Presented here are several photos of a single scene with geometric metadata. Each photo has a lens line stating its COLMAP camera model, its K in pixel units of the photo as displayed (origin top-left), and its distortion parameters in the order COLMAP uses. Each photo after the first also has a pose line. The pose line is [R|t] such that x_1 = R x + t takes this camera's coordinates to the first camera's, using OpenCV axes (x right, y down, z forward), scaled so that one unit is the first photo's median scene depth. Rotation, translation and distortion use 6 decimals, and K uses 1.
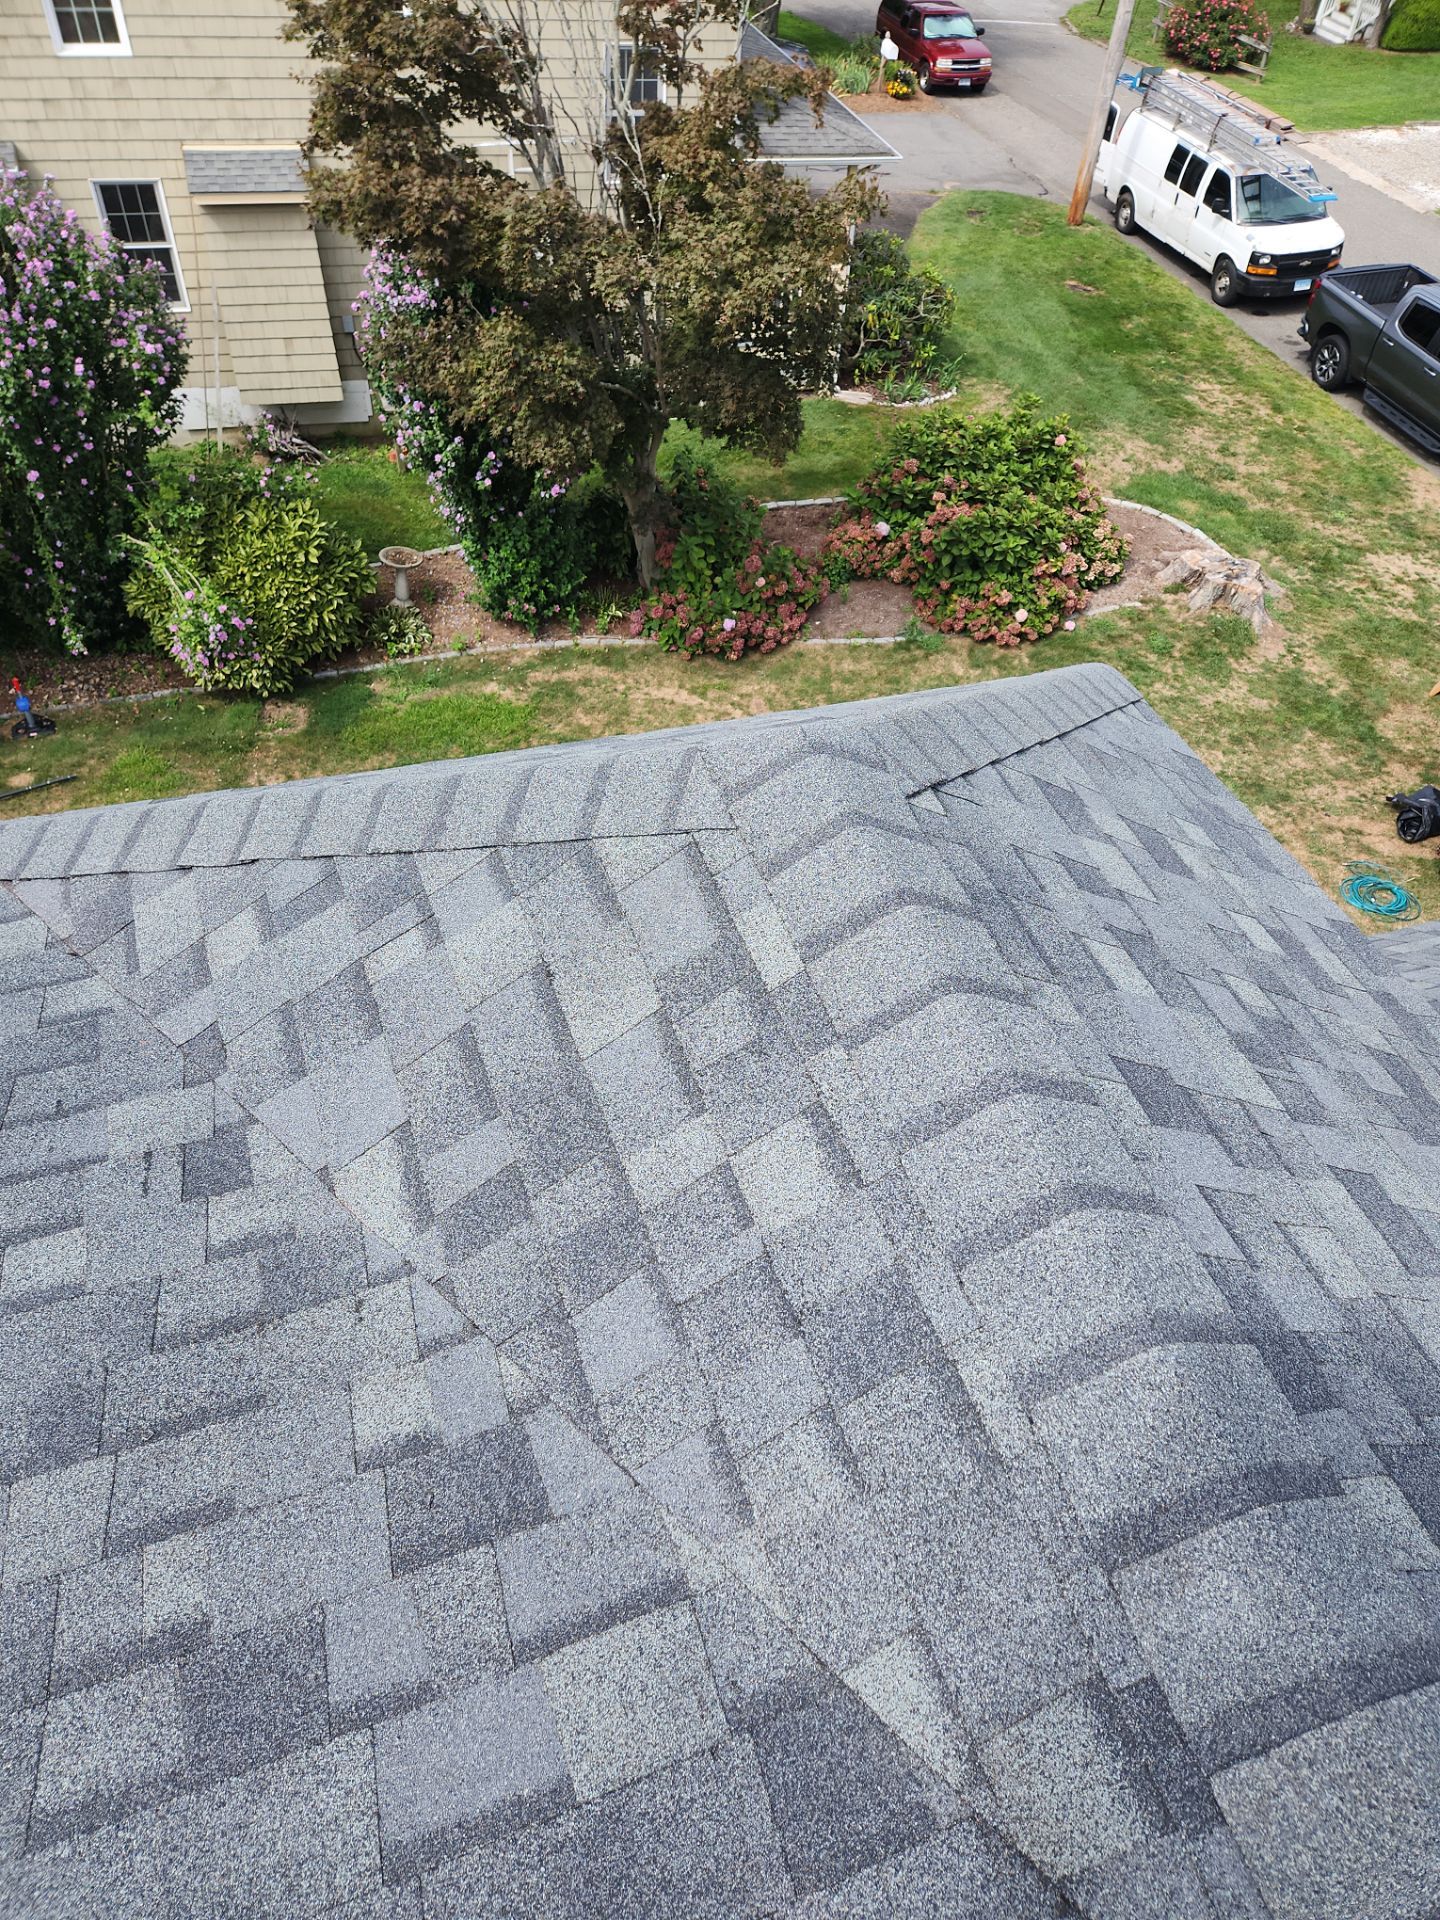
lens RADIAL K [[1315.6, 0, 743.2], [0, 1315.6, 957.7], [0, 0, 1]] dist [0.052822, -0.030488]
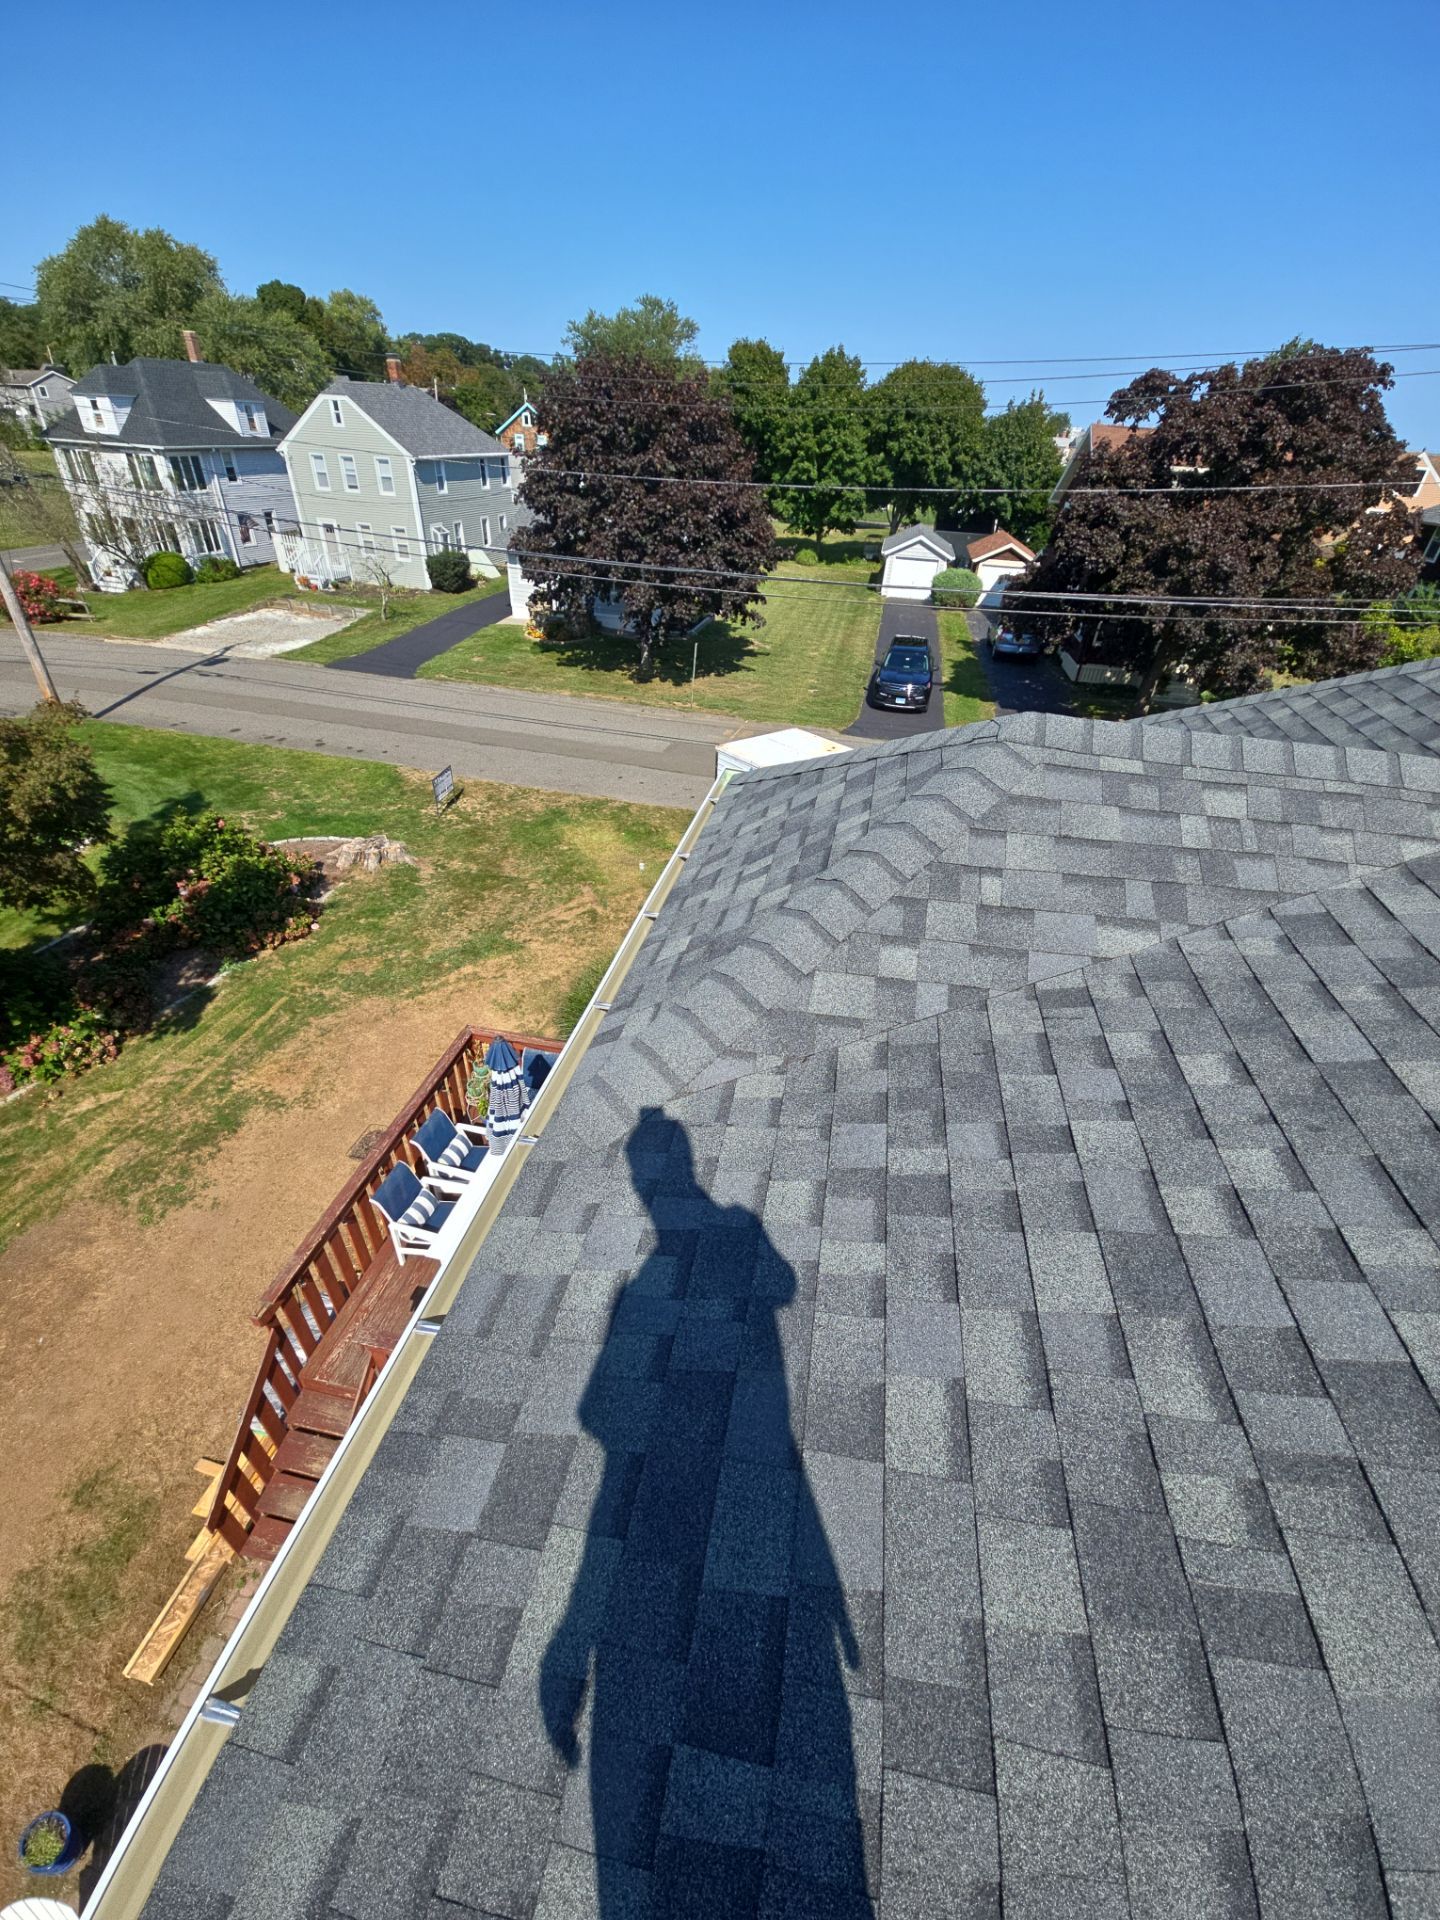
lens RADIAL K [[784.3, 0, 720.3], [0, 784.3, 968.7], [0, 0, 1]] dist [0.000840, -0.000261]
pose [[0.504477, -0.523294, 0.686780, -0.189370], [0.607740, 0.780211, 0.148067, -0.046759], [-0.613315, 0.342687, 0.711625, 0.065223]]
